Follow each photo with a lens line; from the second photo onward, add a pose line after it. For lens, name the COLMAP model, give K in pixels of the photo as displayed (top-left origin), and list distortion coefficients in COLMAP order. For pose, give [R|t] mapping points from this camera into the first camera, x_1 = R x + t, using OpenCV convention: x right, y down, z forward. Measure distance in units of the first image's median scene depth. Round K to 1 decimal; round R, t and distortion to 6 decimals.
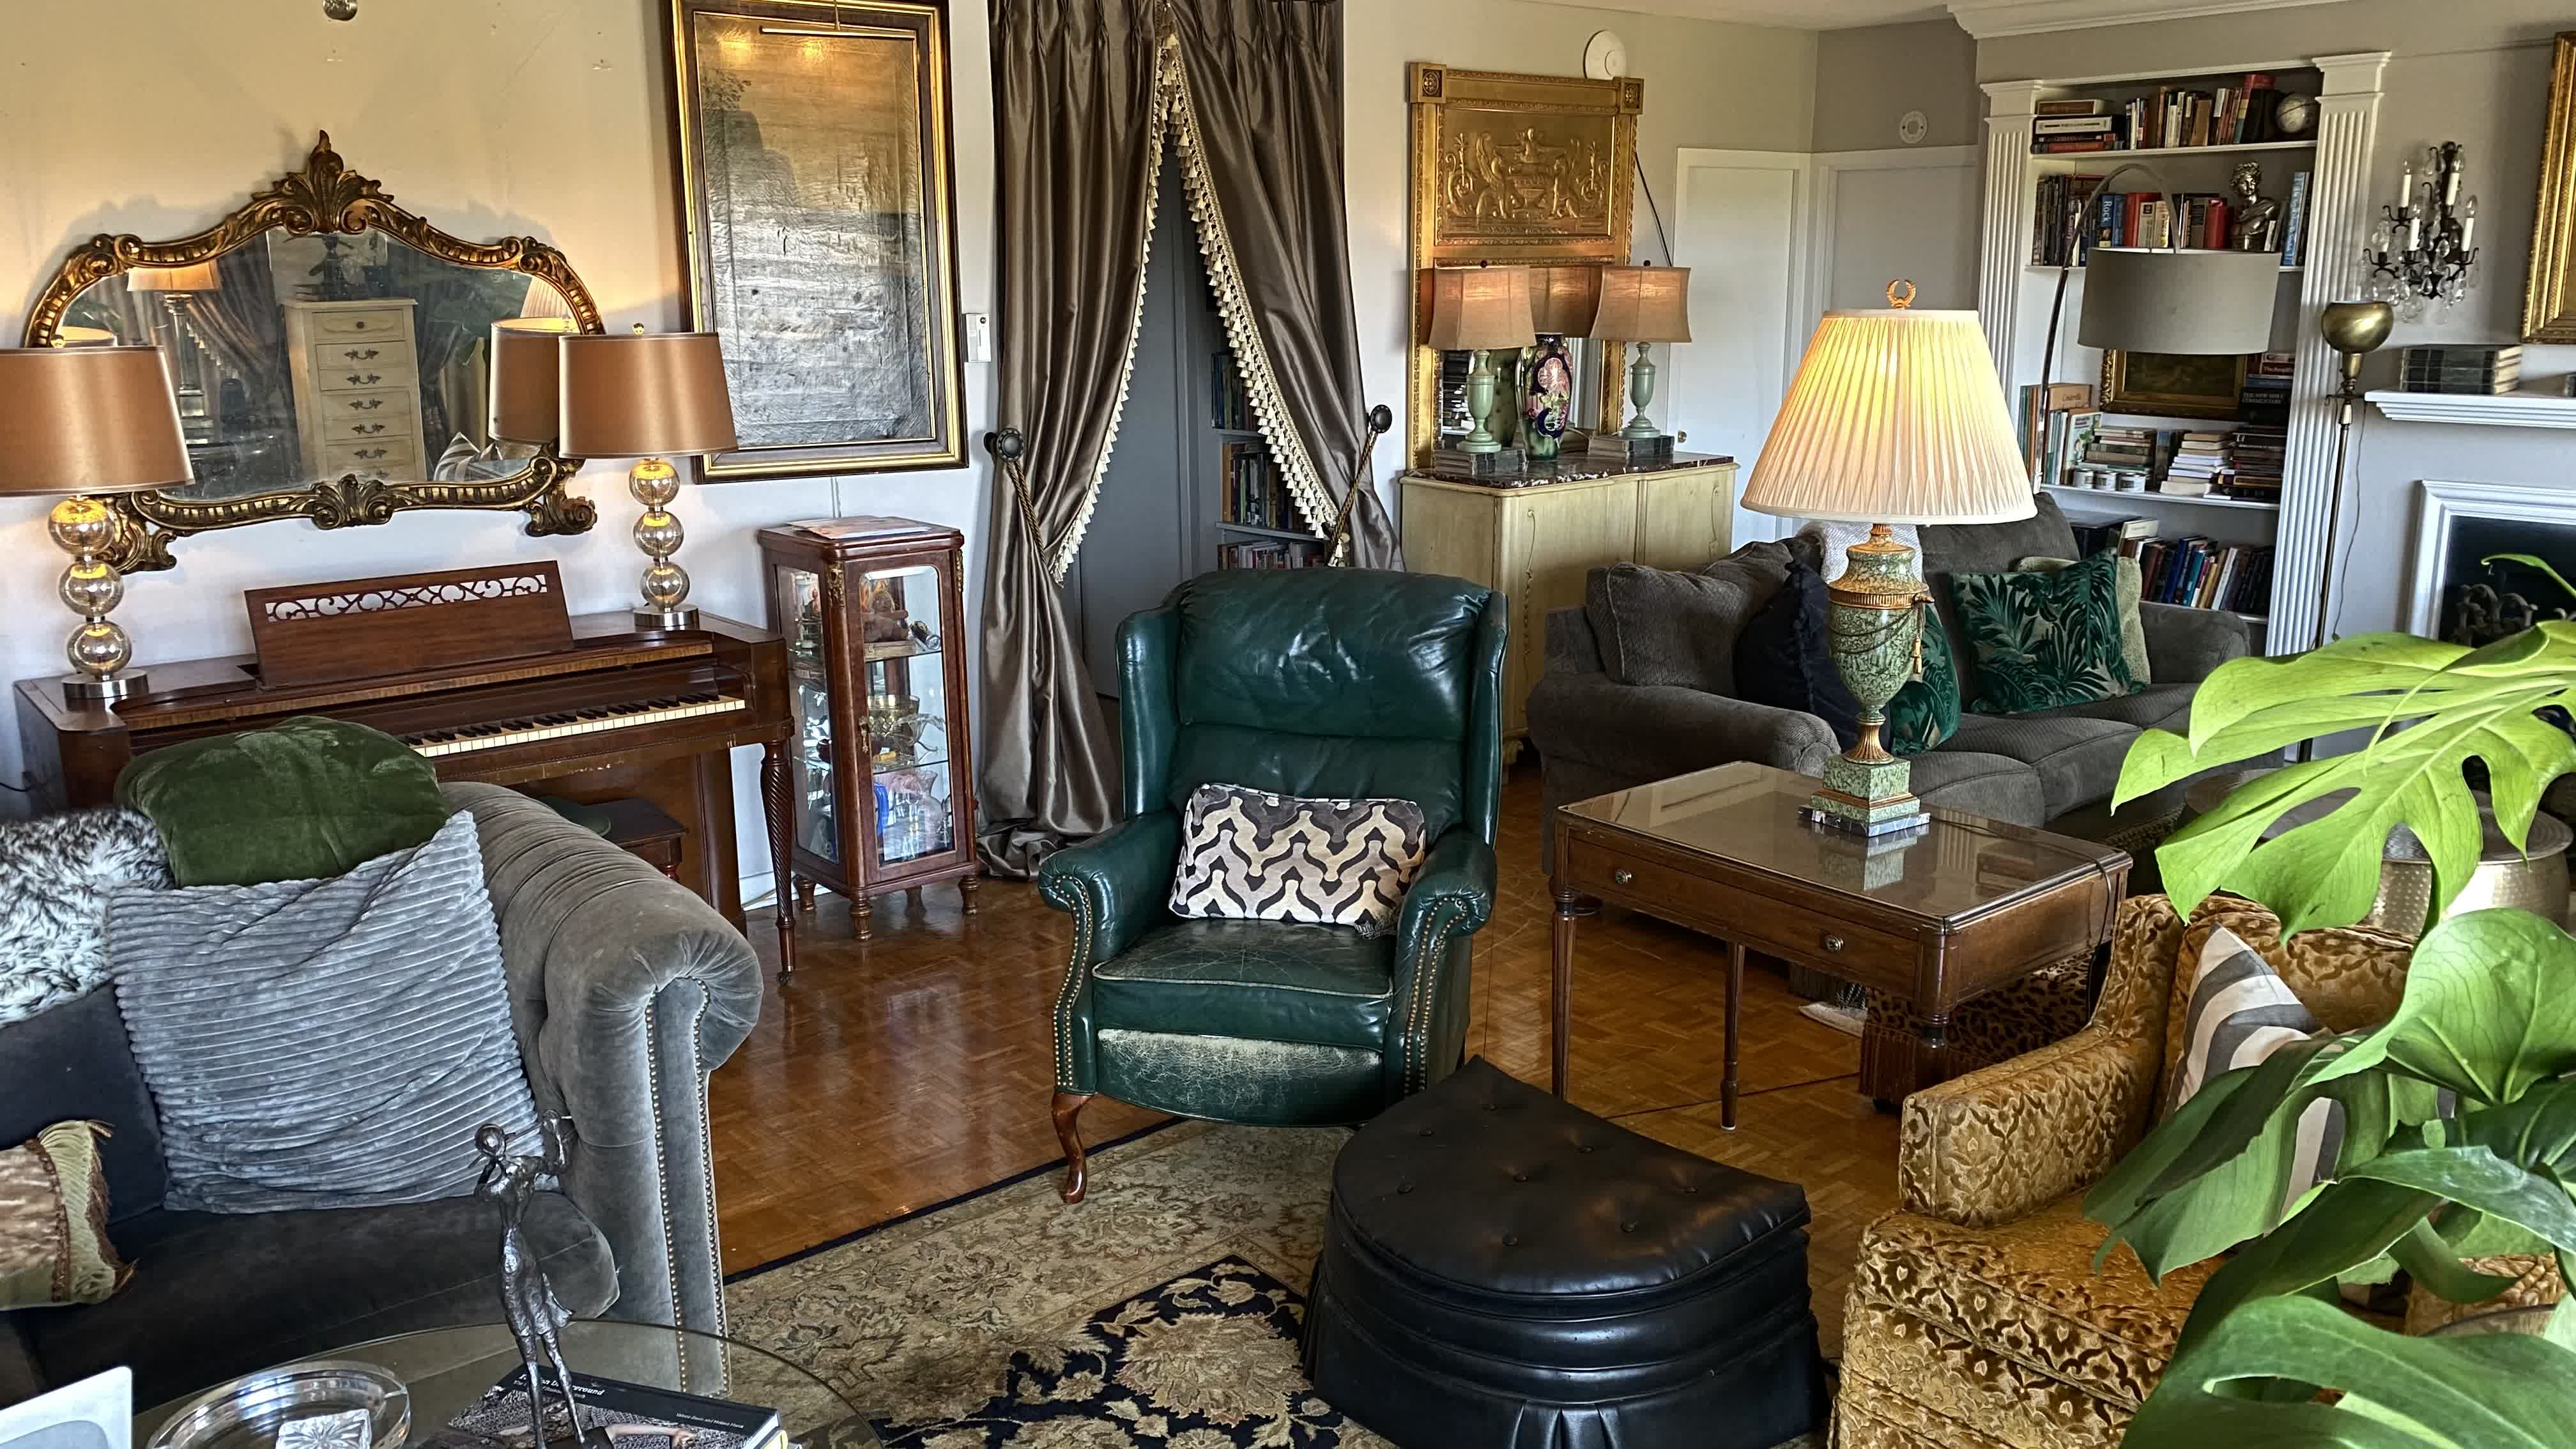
lens RADIAL K [[1993.7, 0, 1295.2], [0, 1993.7, 725.2], [0, 0, 1]] dist [0.000645, 0.007231]
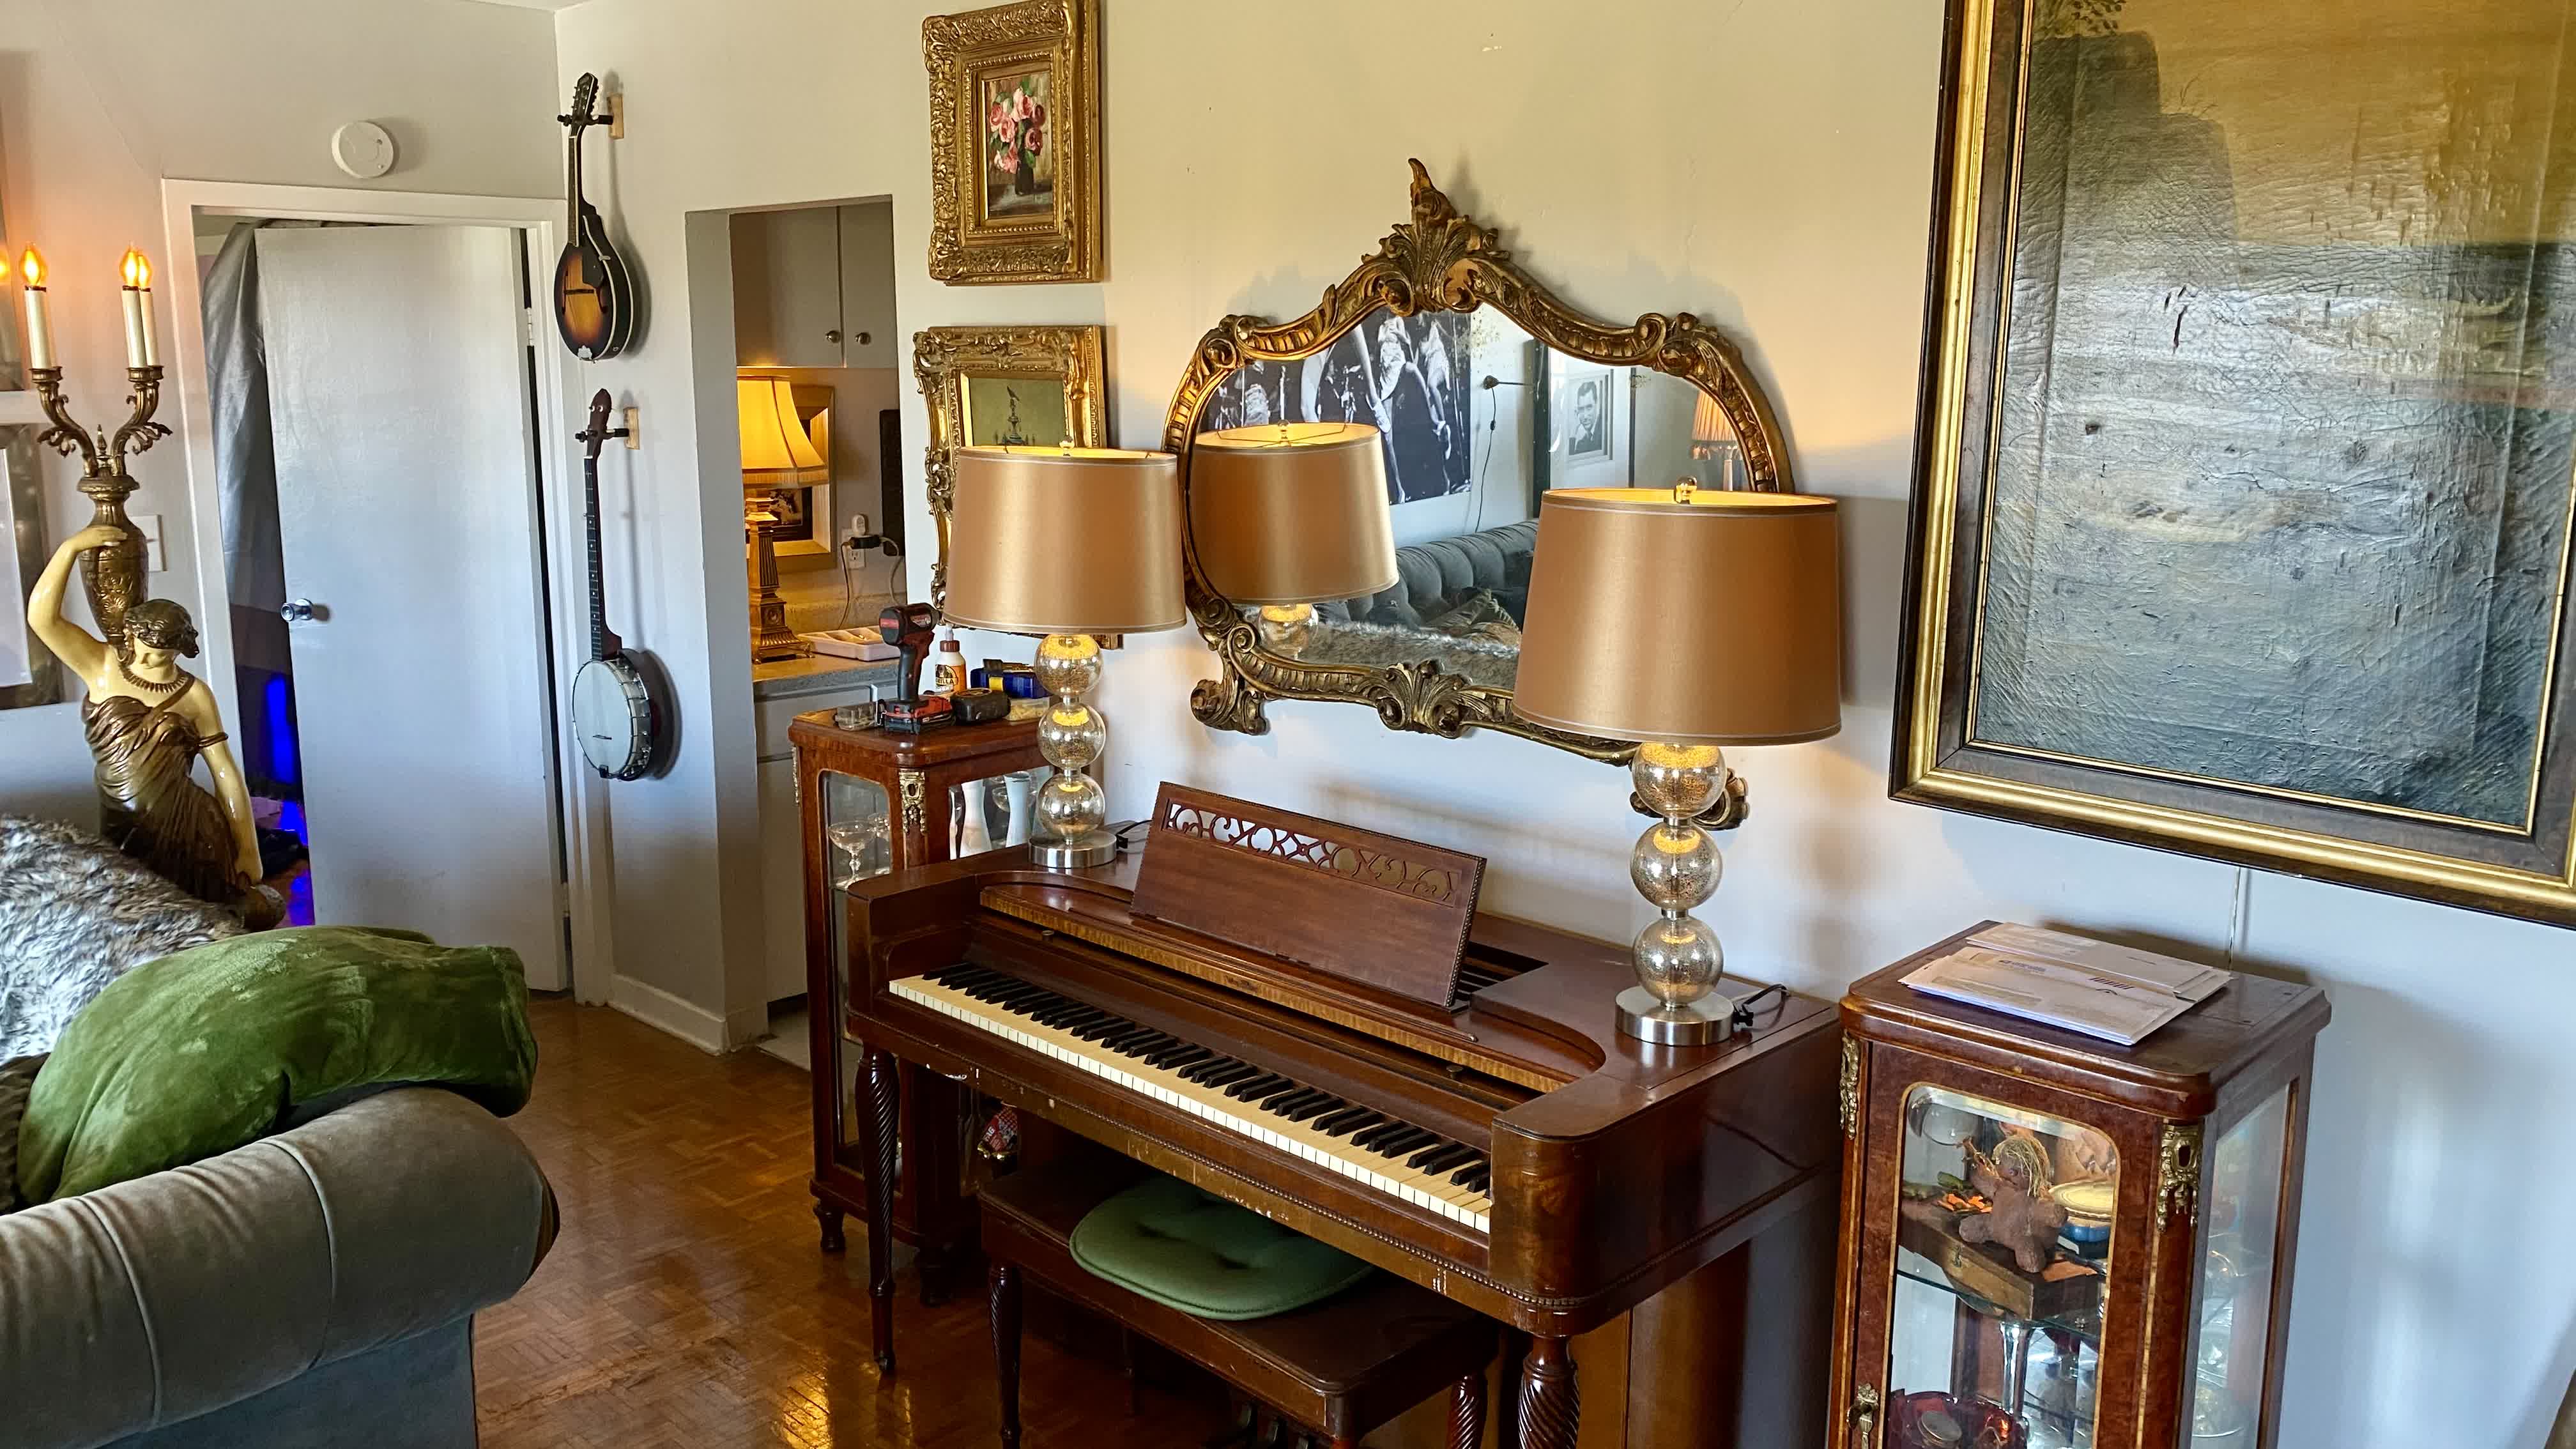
lens RADIAL K [[1993.7, 0, 1288.7], [0, 1993.7, 730.0], [0, 0, 1]] dist [0.000645, 0.007231]
pose [[0.097007, 0.197790, -0.975433, 0.171924], [-0.231967, 0.957558, 0.171097, -0.184026], [0.967875, 0.209671, 0.138770, 0.761732]]
